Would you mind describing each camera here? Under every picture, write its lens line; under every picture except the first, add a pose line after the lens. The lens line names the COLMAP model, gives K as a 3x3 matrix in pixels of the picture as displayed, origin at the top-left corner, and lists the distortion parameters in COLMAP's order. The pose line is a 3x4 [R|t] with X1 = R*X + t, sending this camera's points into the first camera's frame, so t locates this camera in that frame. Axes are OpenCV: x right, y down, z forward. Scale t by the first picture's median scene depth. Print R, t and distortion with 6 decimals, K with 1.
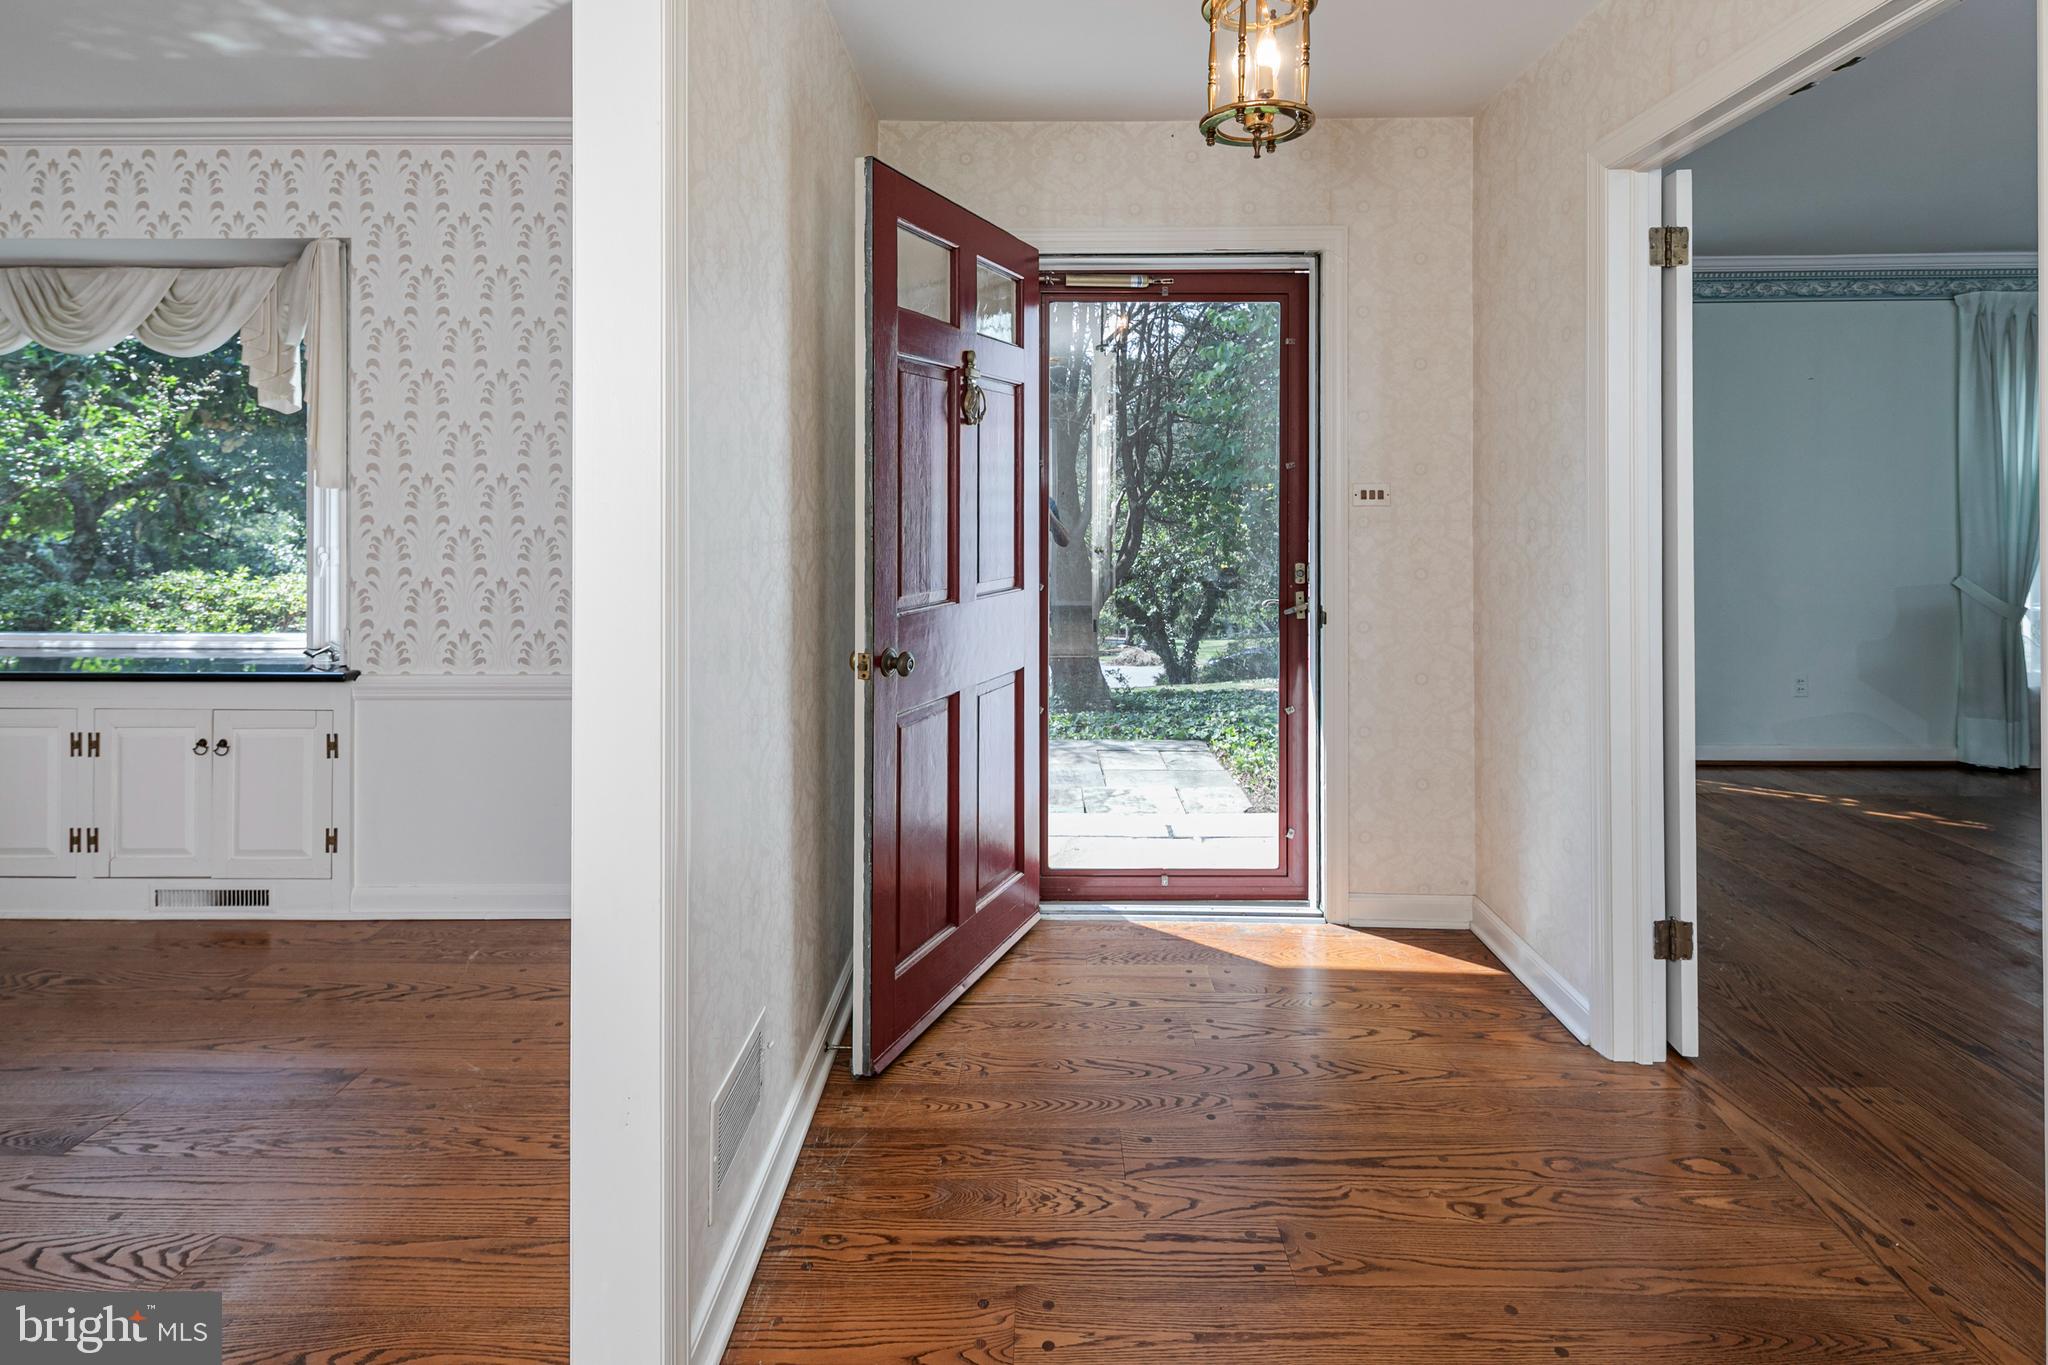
lens RADIAL K [[1002.7, 0, 1035.7], [0, 1002.7, 507.8], [0, 0, 1]] dist [0.019289, -0.007843]
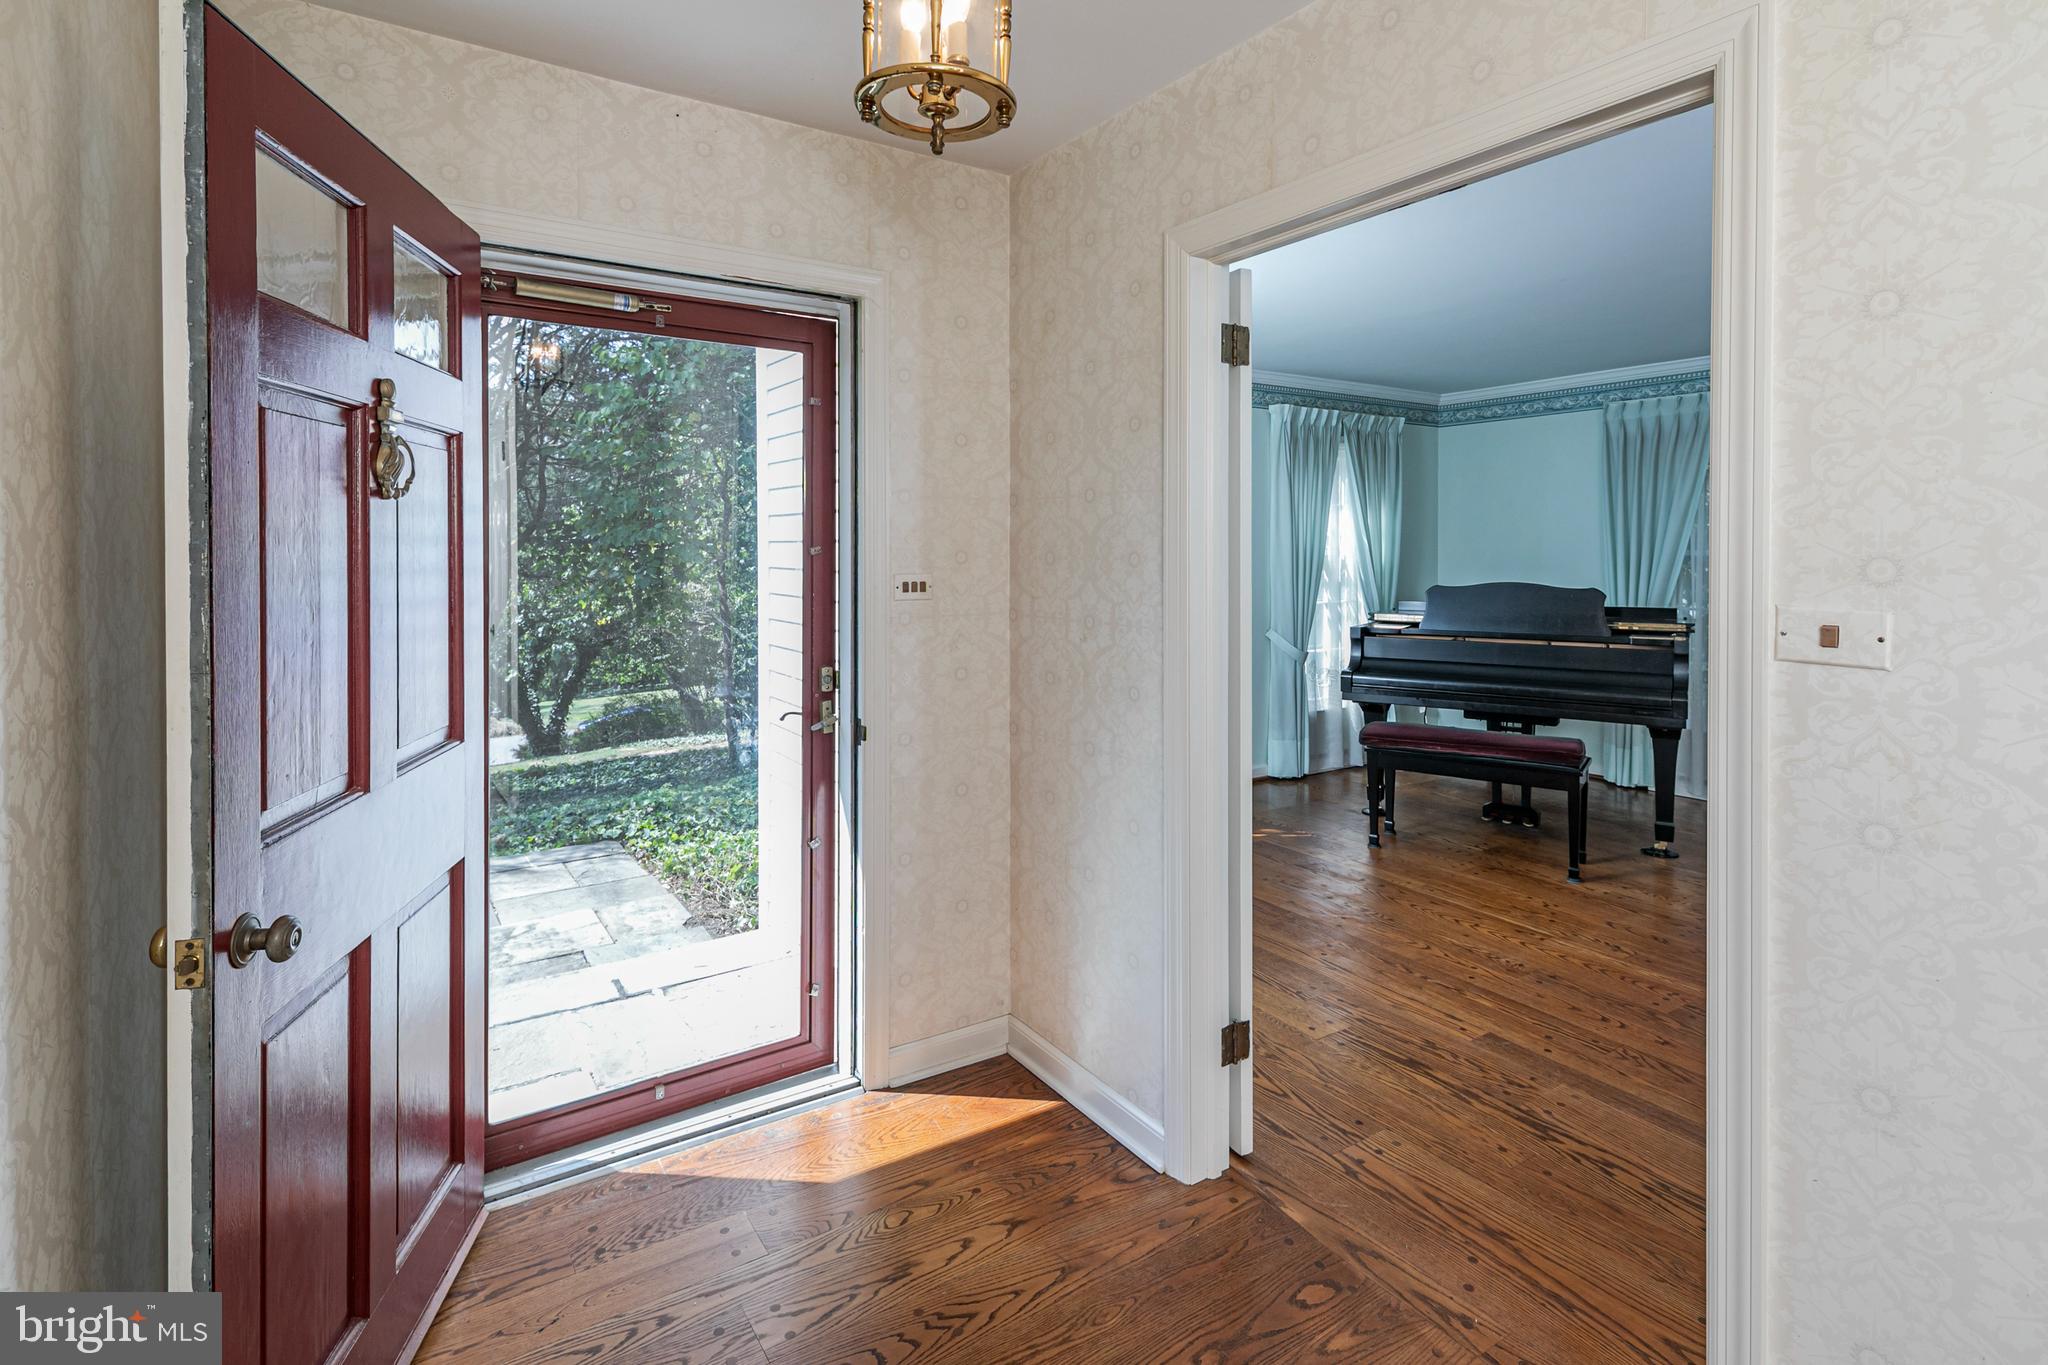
lens RADIAL K [[1002.7, 0, 1013.7], [0, 1002.7, 566.8], [0, 0, 1]] dist [0.019289, -0.007843]
pose [[0.832315, -0.007009, 0.554258, -0.076925], [0.000460, 0.999928, 0.011954, -0.042064], [-0.554303, -0.009694, 0.832259, 0.235136]]
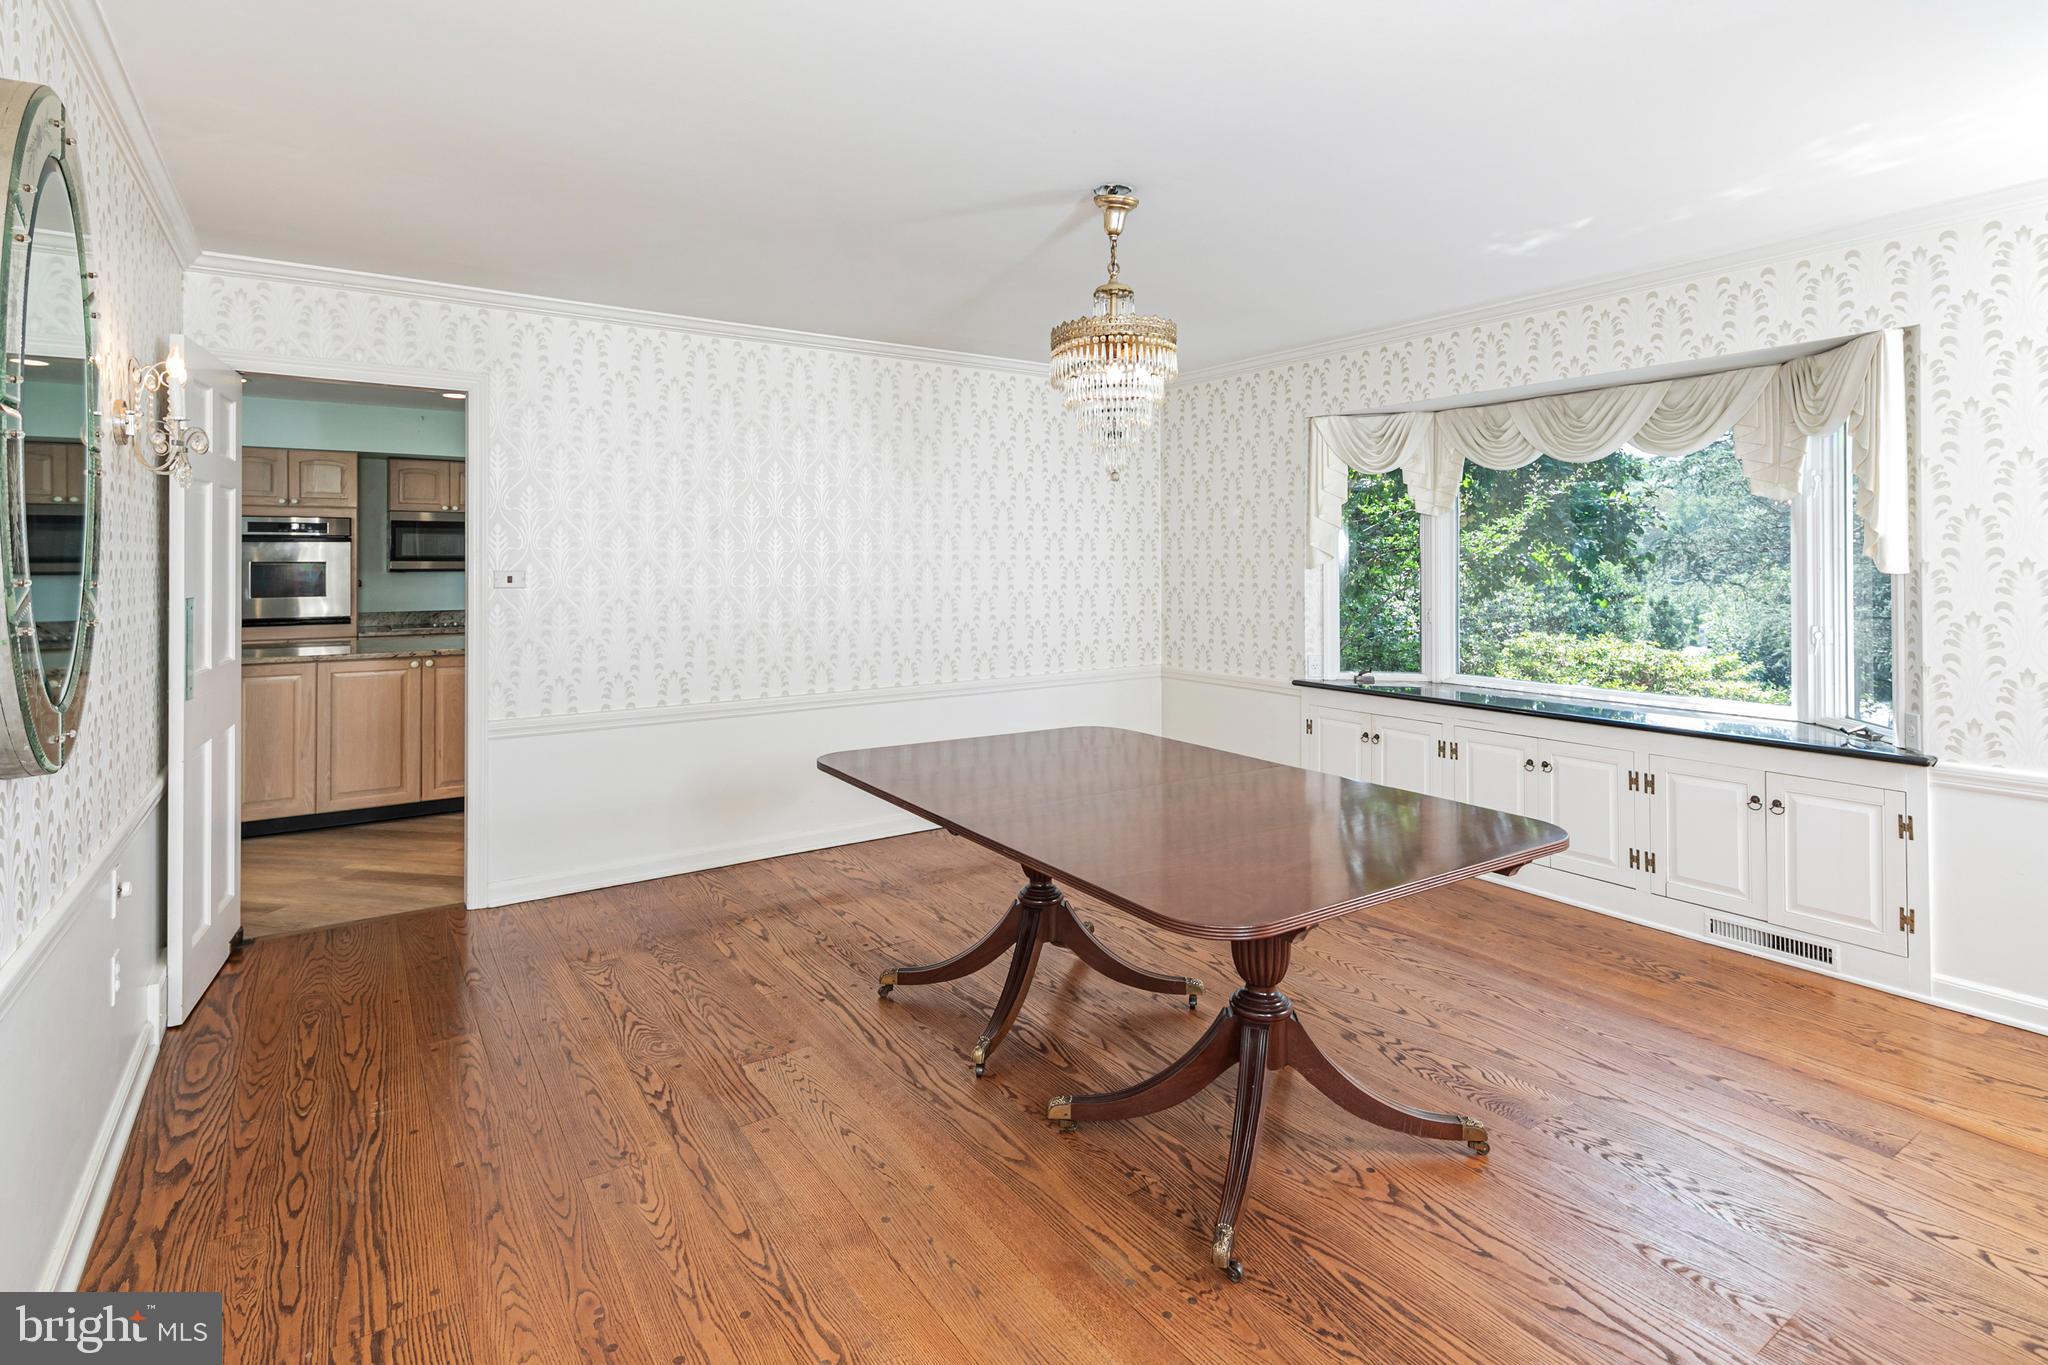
lens RADIAL K [[1002.7, 0, 1007.3], [0, 1002.7, 561.5], [0, 0, 1]] dist [0.019289, -0.007843]
pose [[0.574885, -0.002588, -0.818230, -0.389733], [0.001728, 0.999997, -0.001949, -0.032271], [0.818232, -0.000294, 0.574887, -0.334296]]
